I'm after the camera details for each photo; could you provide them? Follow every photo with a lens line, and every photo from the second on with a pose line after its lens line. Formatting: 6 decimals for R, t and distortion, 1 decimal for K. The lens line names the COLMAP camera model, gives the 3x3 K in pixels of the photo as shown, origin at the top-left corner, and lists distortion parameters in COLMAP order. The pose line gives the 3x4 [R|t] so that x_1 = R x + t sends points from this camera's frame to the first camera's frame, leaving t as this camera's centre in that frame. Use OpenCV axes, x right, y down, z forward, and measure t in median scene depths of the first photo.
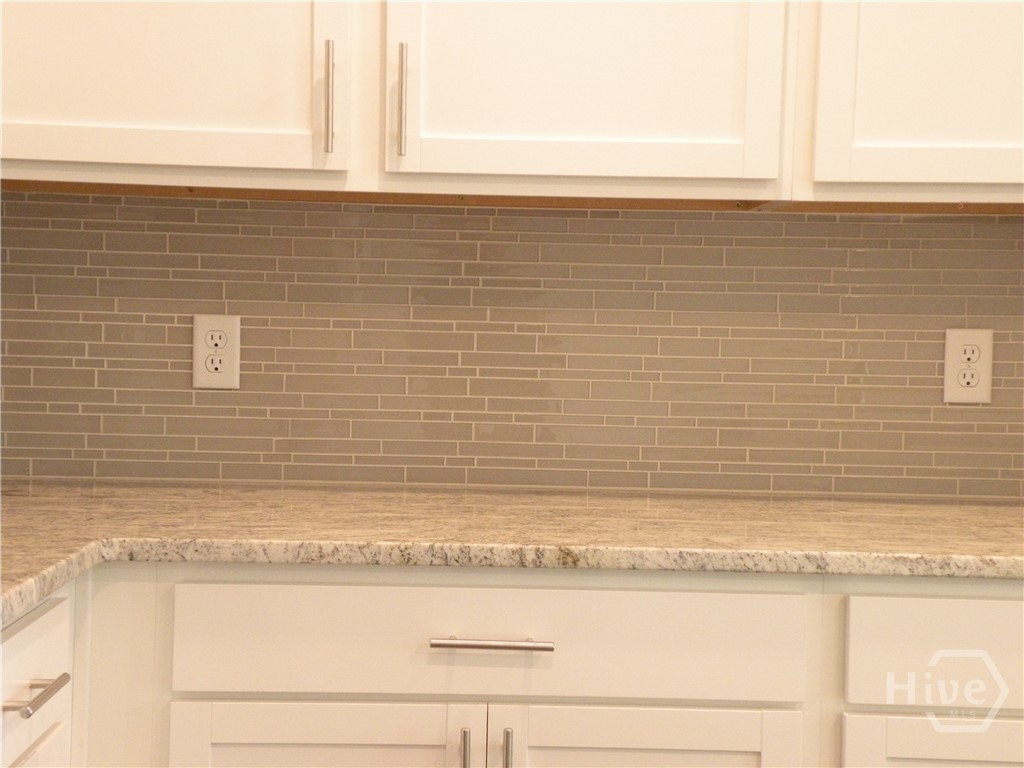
lens RADIAL K [[1640.9, 0, 512.0], [0, 1640.9, 384.0], [0, 0, 1]] dist [0.194745, 0.001725]
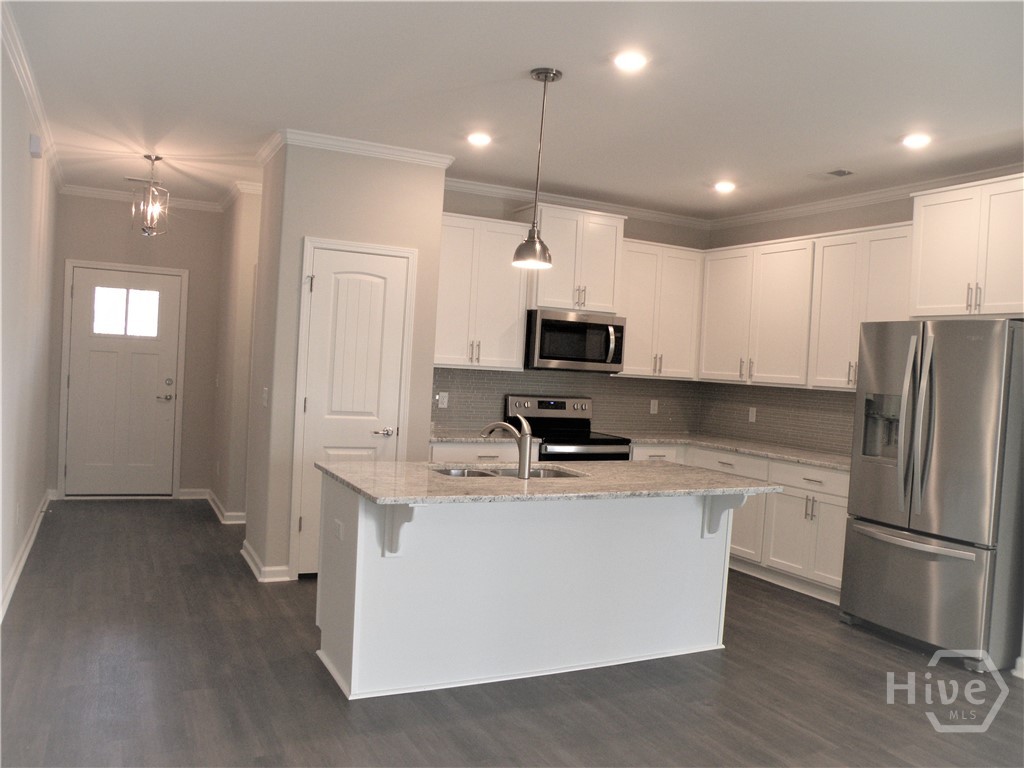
lens RADIAL K [[818.8, 0, 512.0], [0, 818.8, 384.0], [0, 0, 1]] dist [-0.173624, 0.159562]
pose [[0.437374, 0.023714, -0.898967, 1.963993], [-0.088398, 0.995945, -0.016735, -0.008276], [0.894925, 0.086786, 0.437697, -0.847829]]
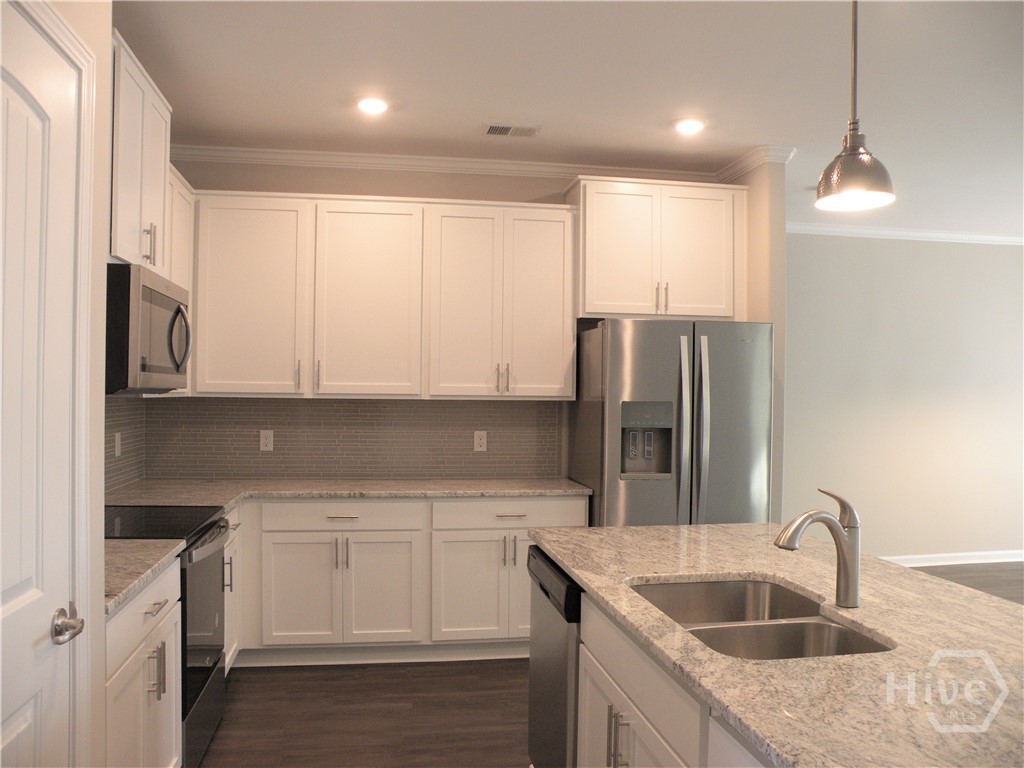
lens RADIAL K [[826.6, 0, 502.3], [0, 826.6, 395.3], [0, 0, 1]] dist [-0.156802, 0.144890]
pose [[0.989316, -0.010963, 0.145372, 0.074001], [0.016865, 0.999080, -0.039430, -0.044757], [-0.144806, 0.041460, 0.988591, -0.896863]]
